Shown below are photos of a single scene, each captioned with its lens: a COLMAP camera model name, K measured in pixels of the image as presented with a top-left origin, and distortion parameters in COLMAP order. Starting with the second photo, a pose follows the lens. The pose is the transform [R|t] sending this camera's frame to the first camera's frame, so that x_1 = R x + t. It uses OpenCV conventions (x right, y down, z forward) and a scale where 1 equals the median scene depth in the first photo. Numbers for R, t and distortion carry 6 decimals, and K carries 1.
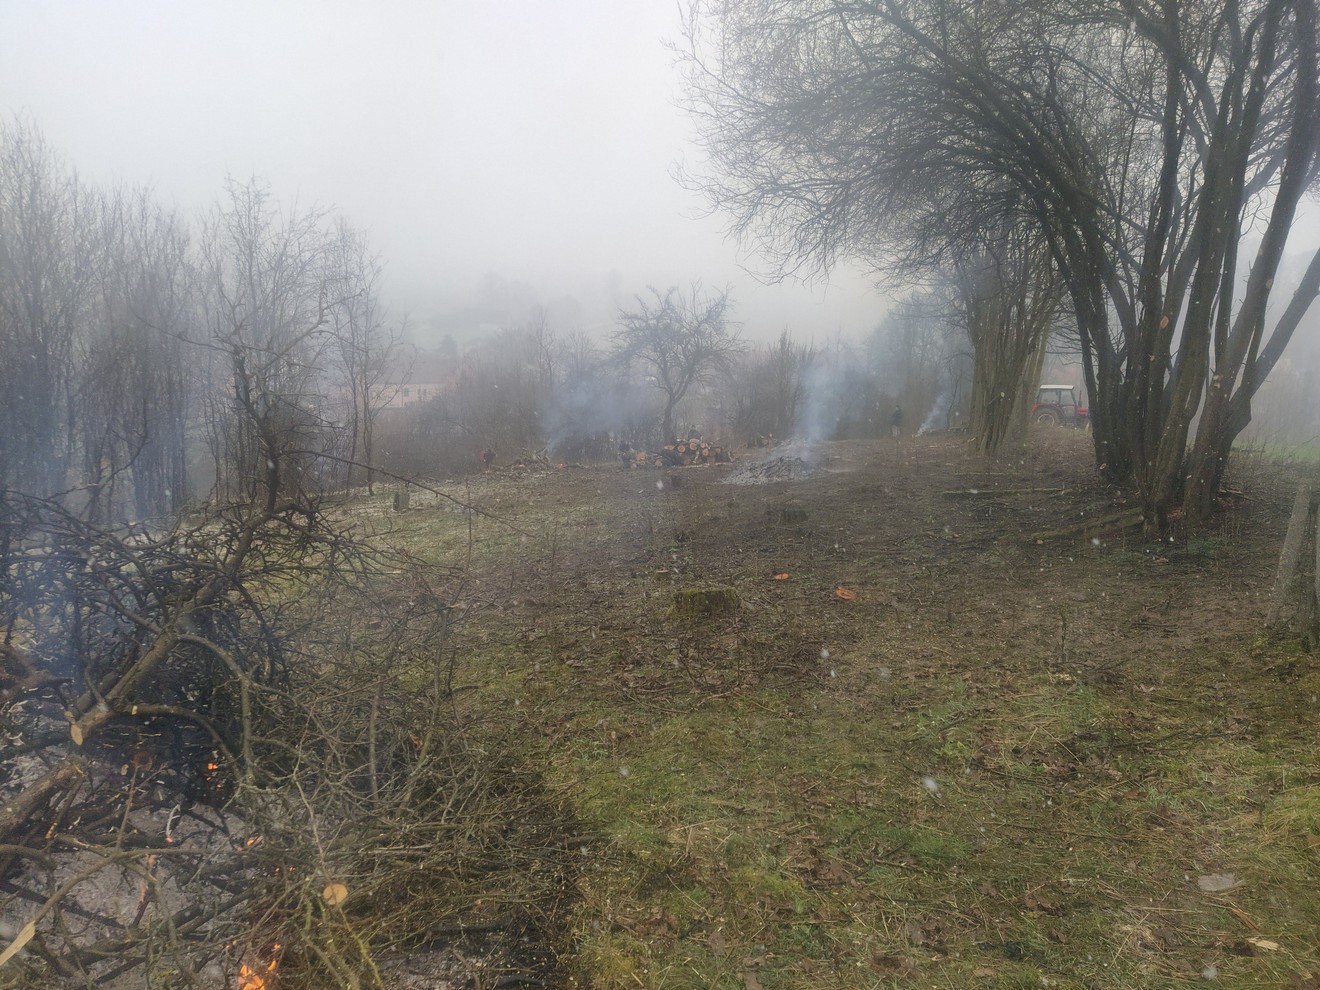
lens RADIAL K [[927.1, 0, 648.4], [0, 927.1, 495.3], [0, 0, 1]] dist [0.091915, -0.136811]
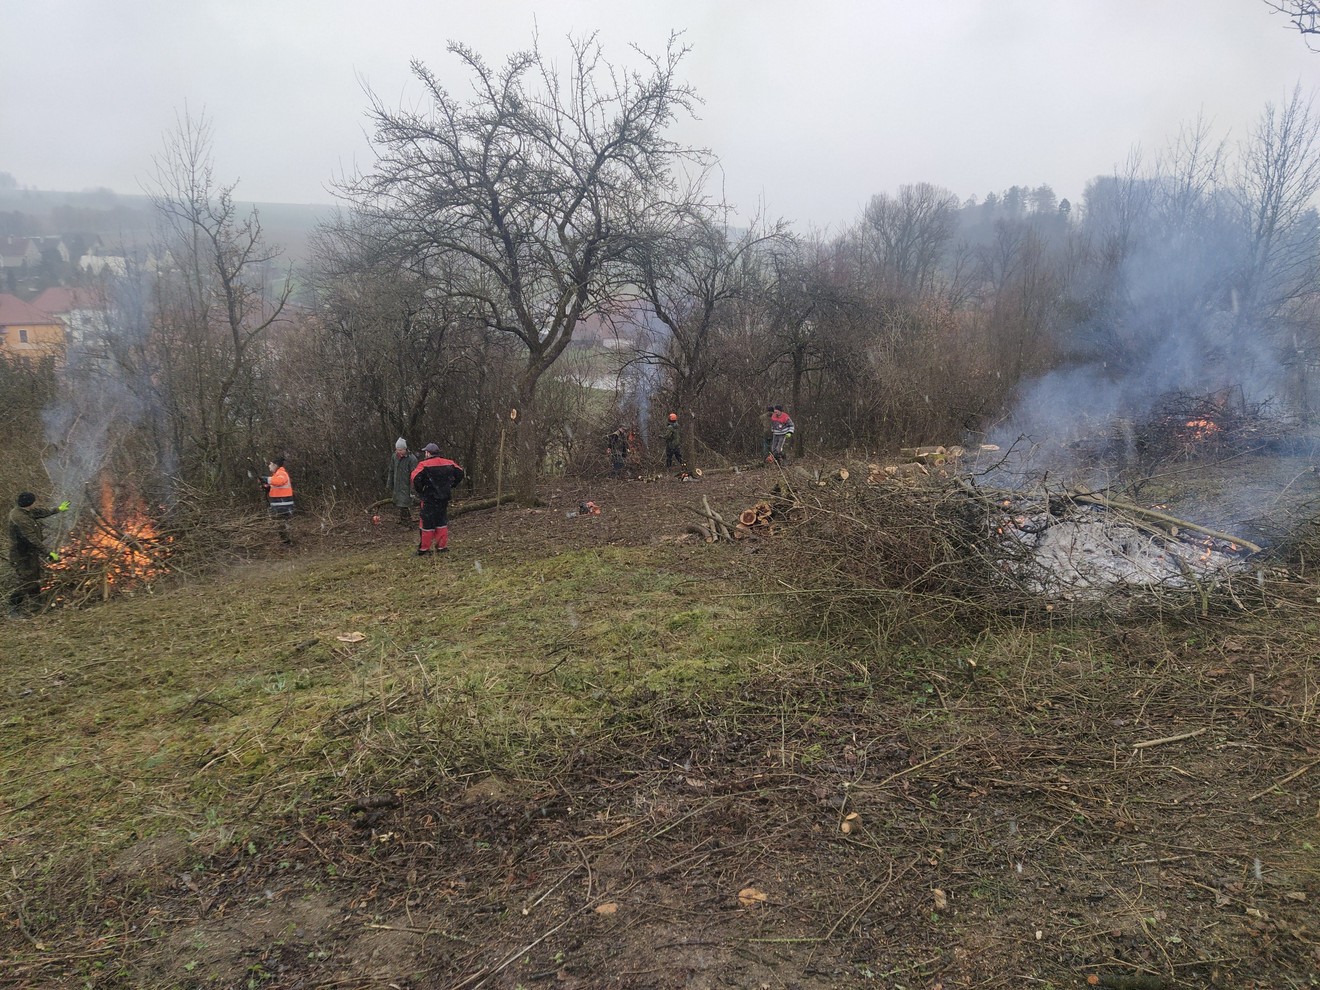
lens RADIAL K [[960.6, 0, 660.0], [0, 960.6, 495.0], [0, 0, 1]] dist [0.095832, -0.117563]
pose [[0.993745, -0.026776, 0.108415, 0.049373], [0.022768, 0.999017, 0.038042, -0.092029], [-0.109327, -0.035335, 0.993378, 0.897408]]
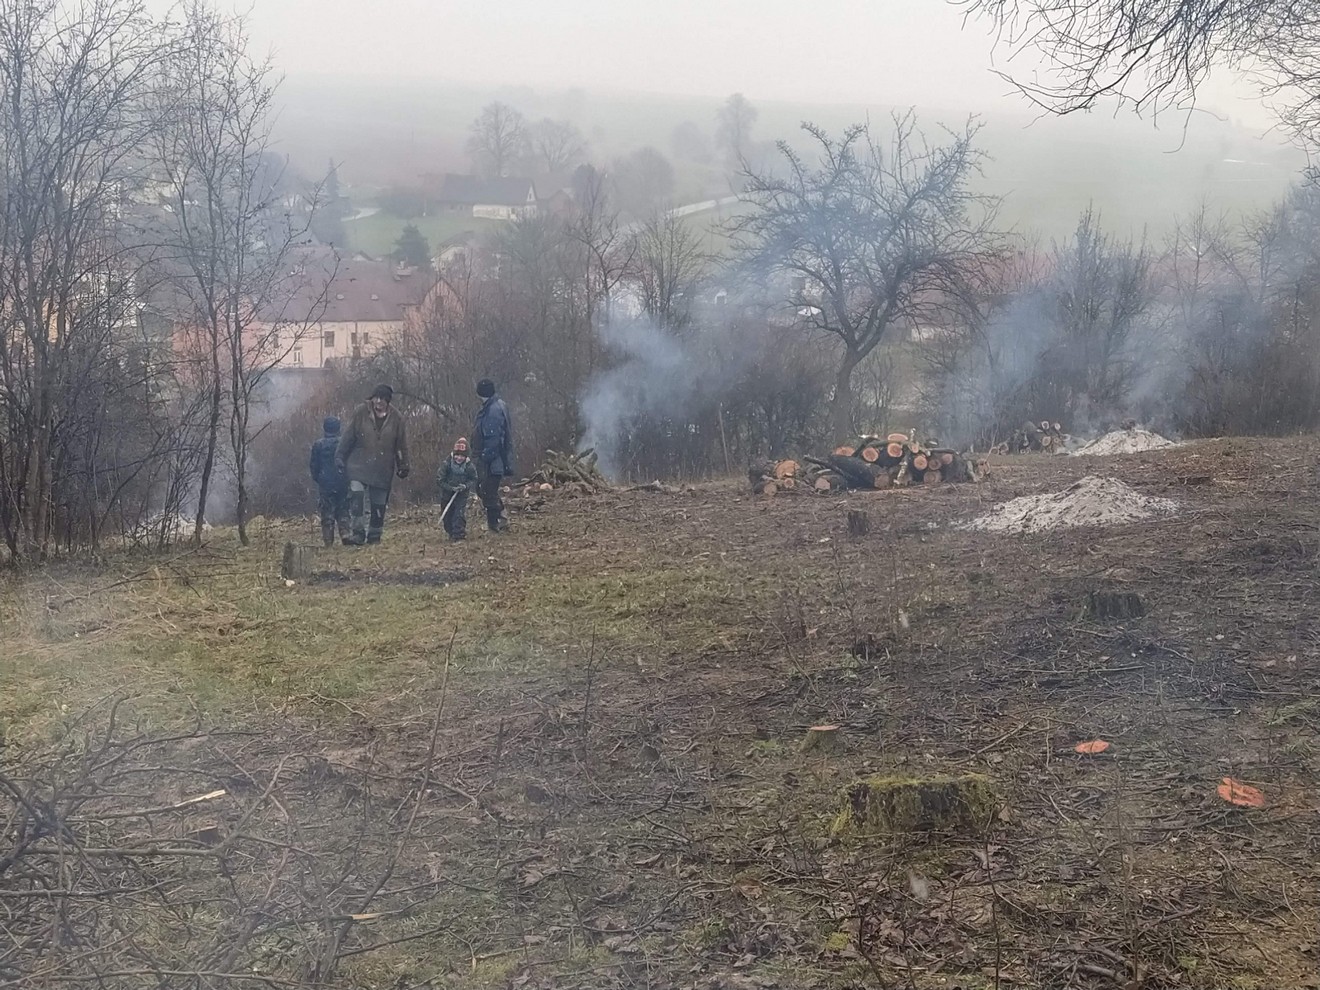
lens RADIAL K [[1797.4, 0, 627.1], [0, 1797.4, 493.8], [0, 0, 1]] dist [0.180103, -0.687868]
pose [[0.995060, 0.010707, -0.098699, 0.002843], [-0.013079, 0.999640, -0.023412, -0.007033], [0.098413, 0.024588, 0.994842, 0.055907]]
